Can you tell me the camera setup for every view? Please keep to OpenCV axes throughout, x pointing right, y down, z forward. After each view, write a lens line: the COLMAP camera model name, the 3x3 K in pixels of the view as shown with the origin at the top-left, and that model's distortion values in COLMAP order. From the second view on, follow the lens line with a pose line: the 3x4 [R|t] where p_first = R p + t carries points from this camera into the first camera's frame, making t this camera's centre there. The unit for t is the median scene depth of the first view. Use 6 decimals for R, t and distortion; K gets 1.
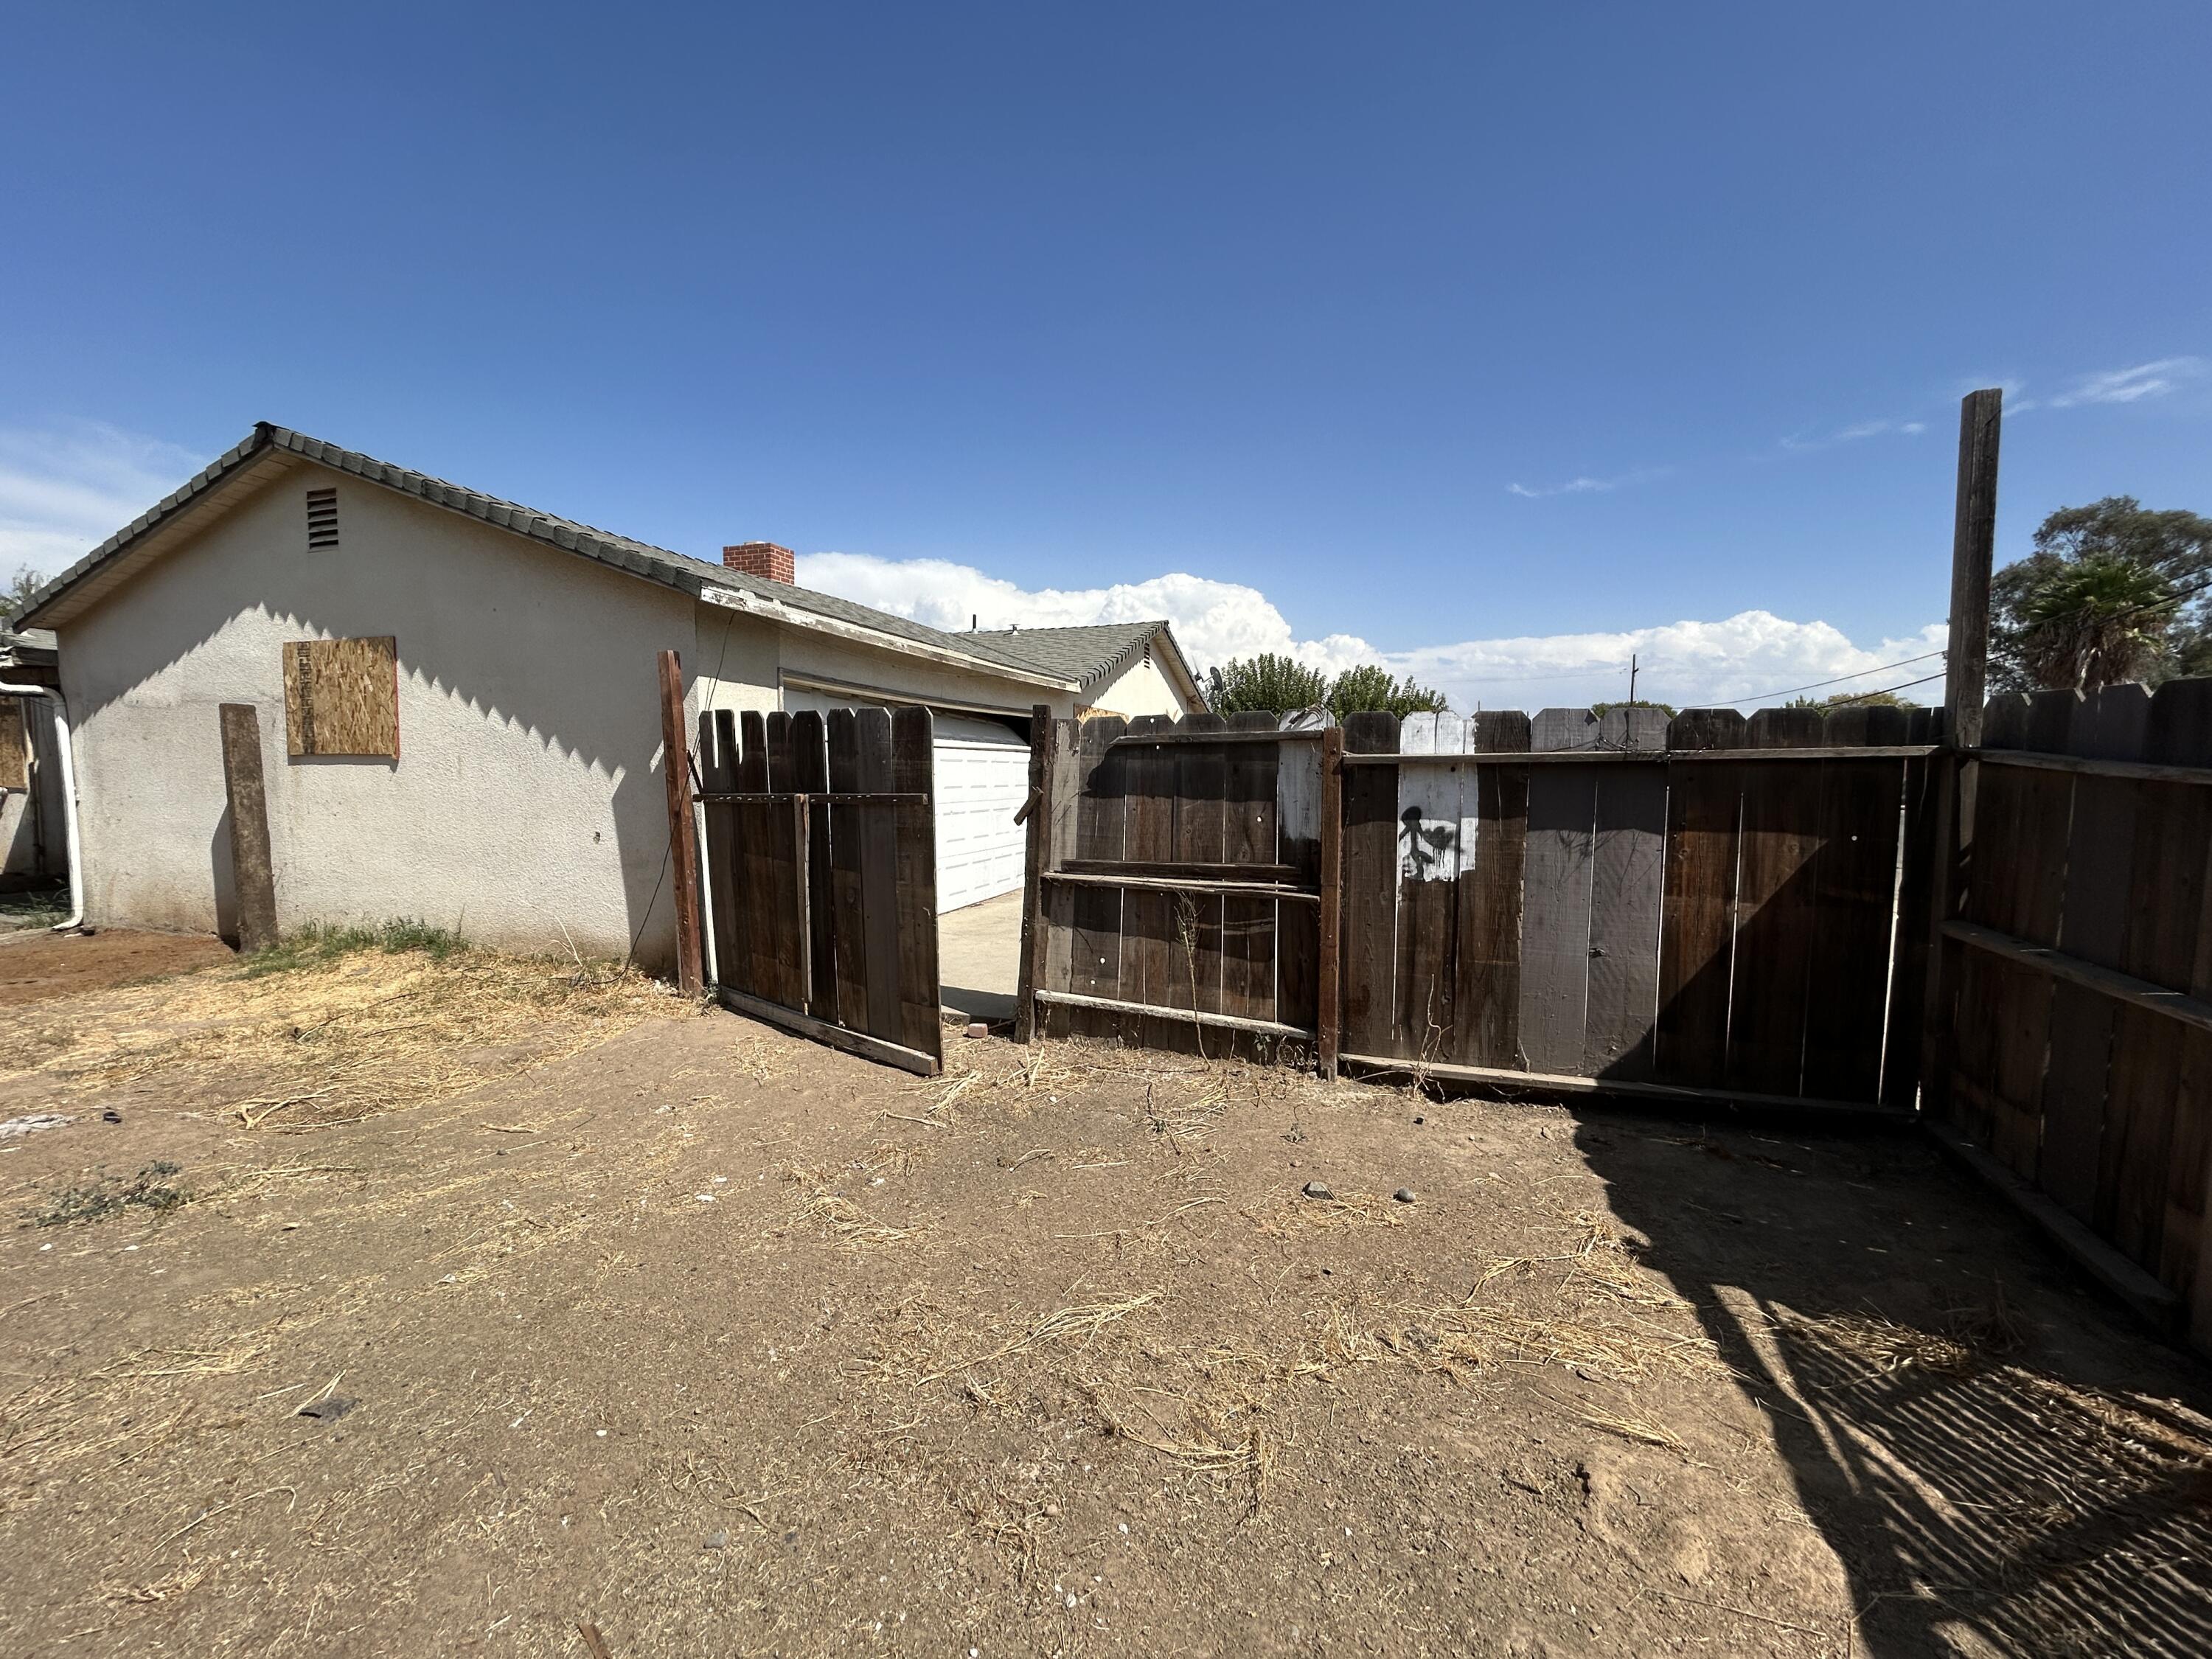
lens RADIAL K [[889.7, 0, 1106.0], [0, 889.7, 829.5], [0, 0, 1]] dist [-0.000856, 0.000590]
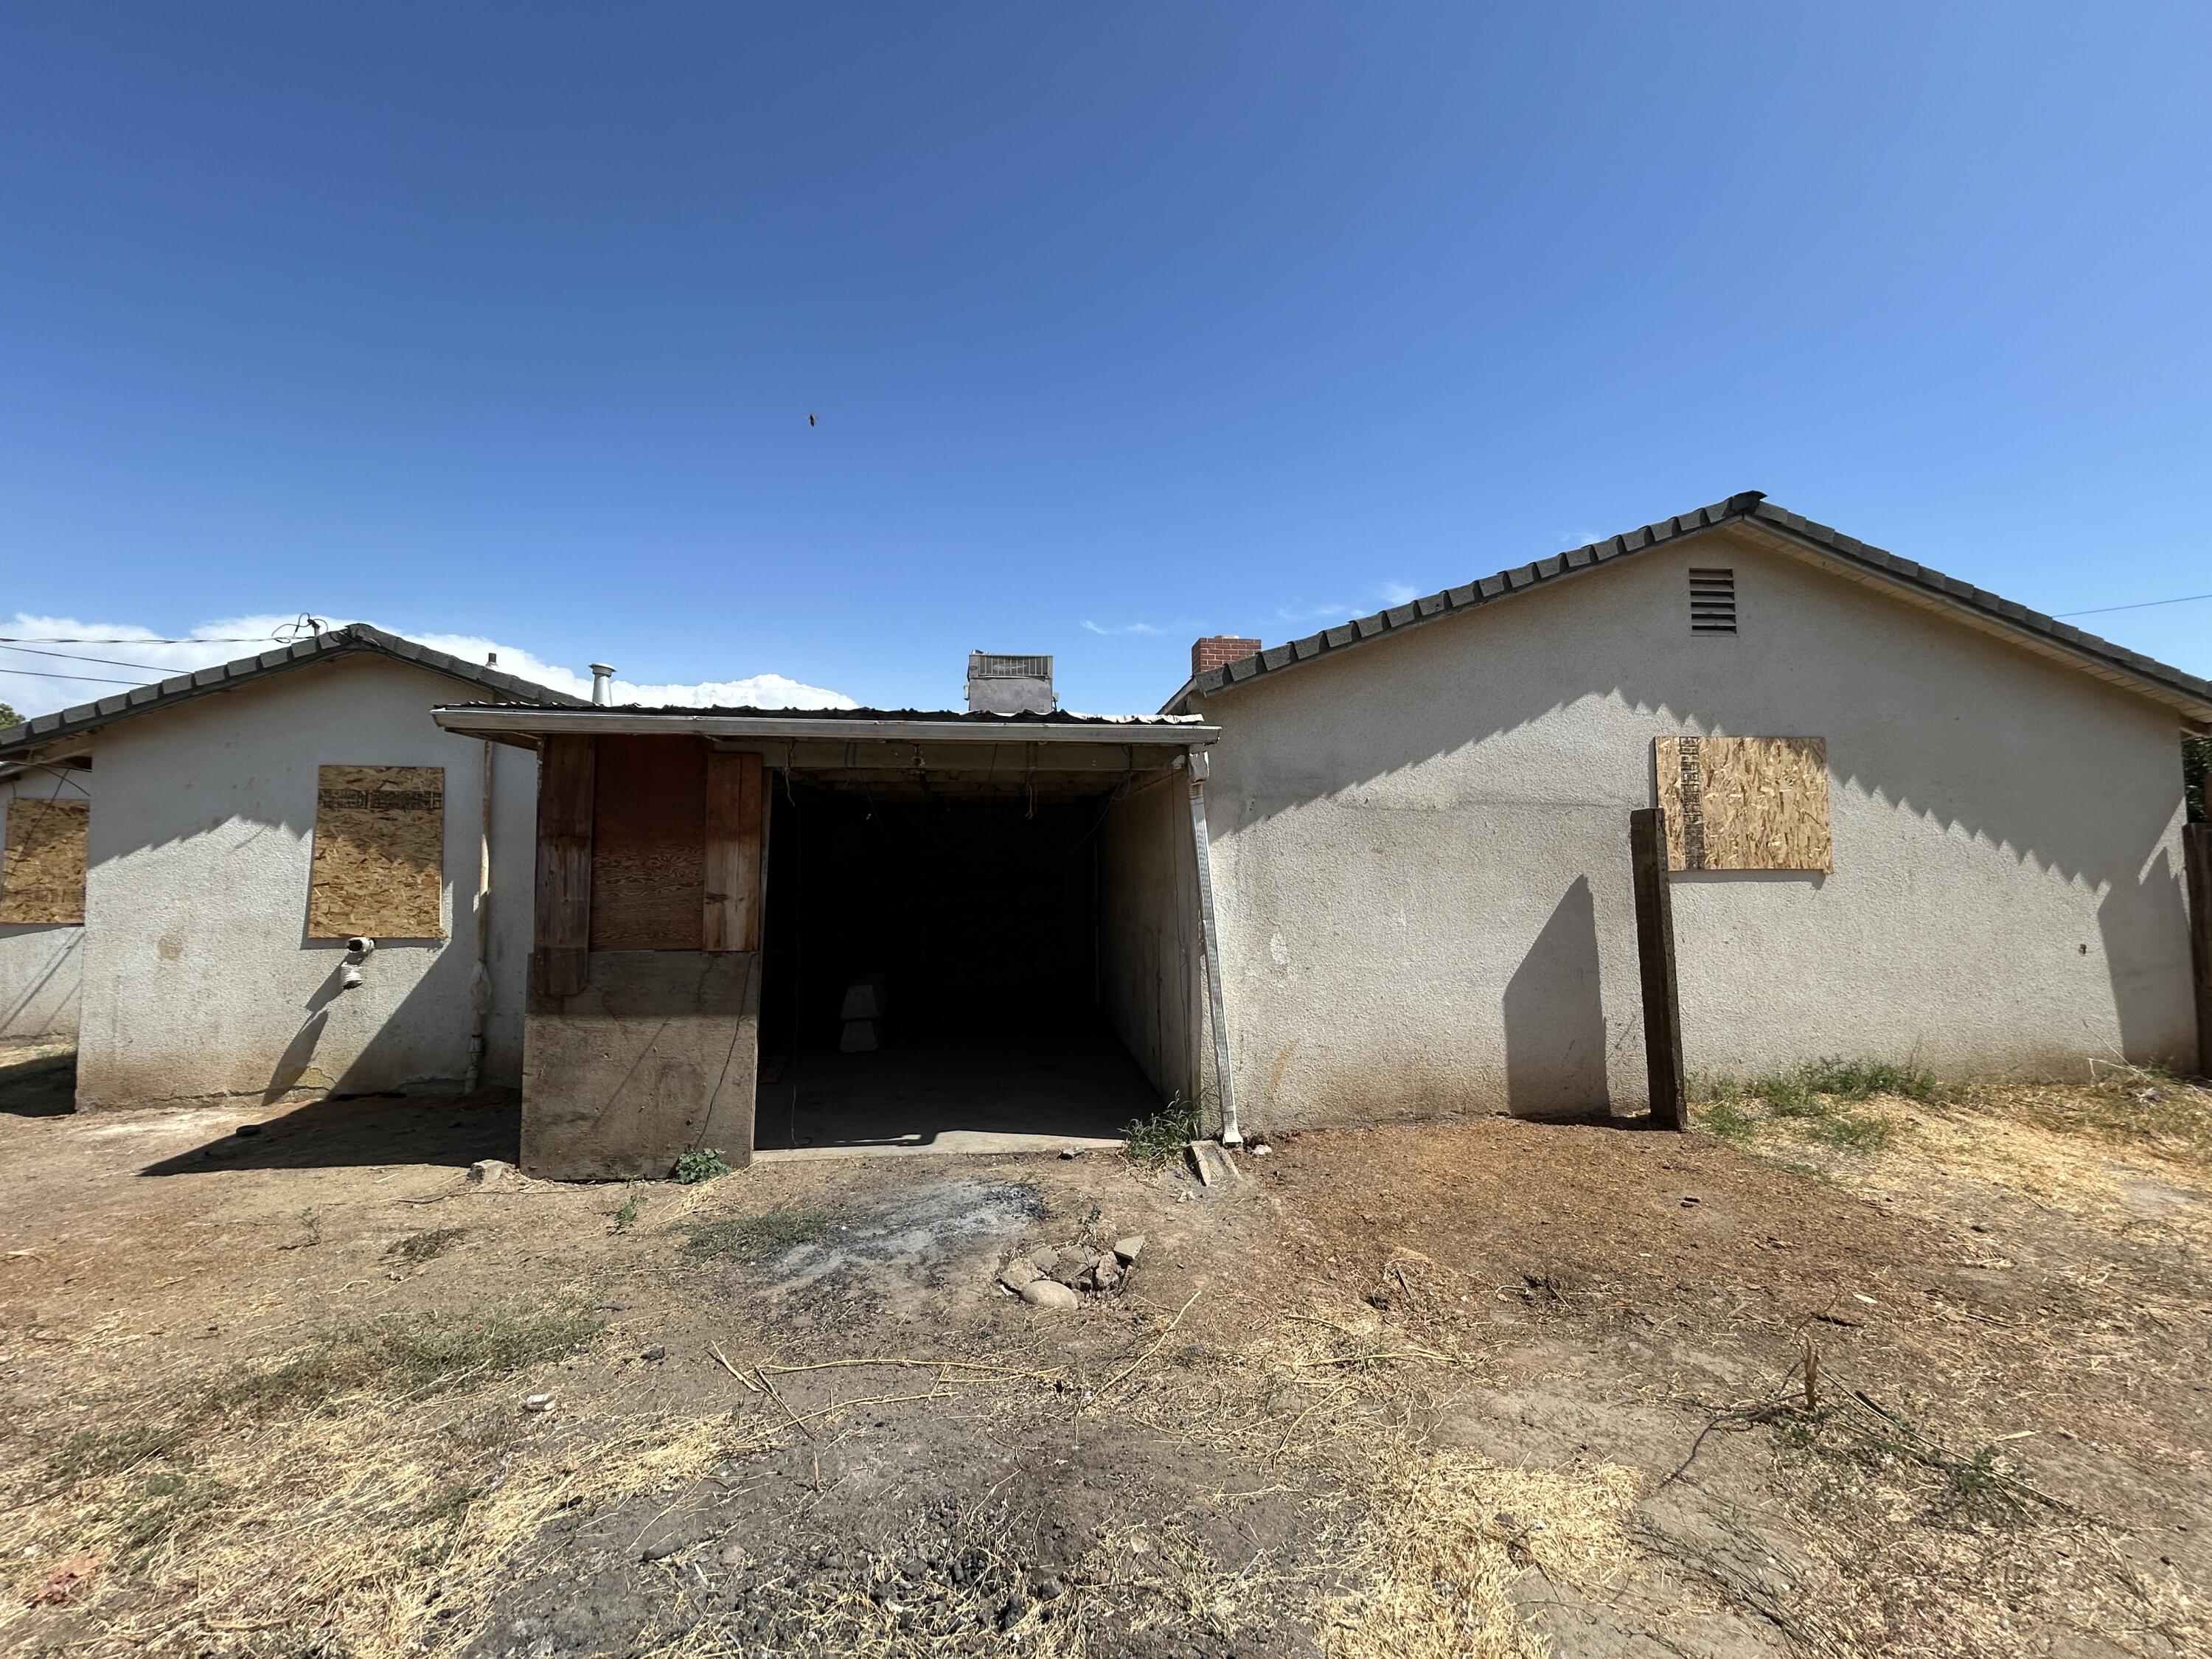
lens RADIAL K [[897.6, 0, 1106.6], [0, 897.6, 856.2], [0, 0, 1]] dist [0.000607, 0.000022]
pose [[0.902166, -0.003155, 0.431378, -2.181793], [0.042681, 0.995720, -0.081979, -0.066712], [-0.429273, 0.092370, 0.898439, 0.596210]]
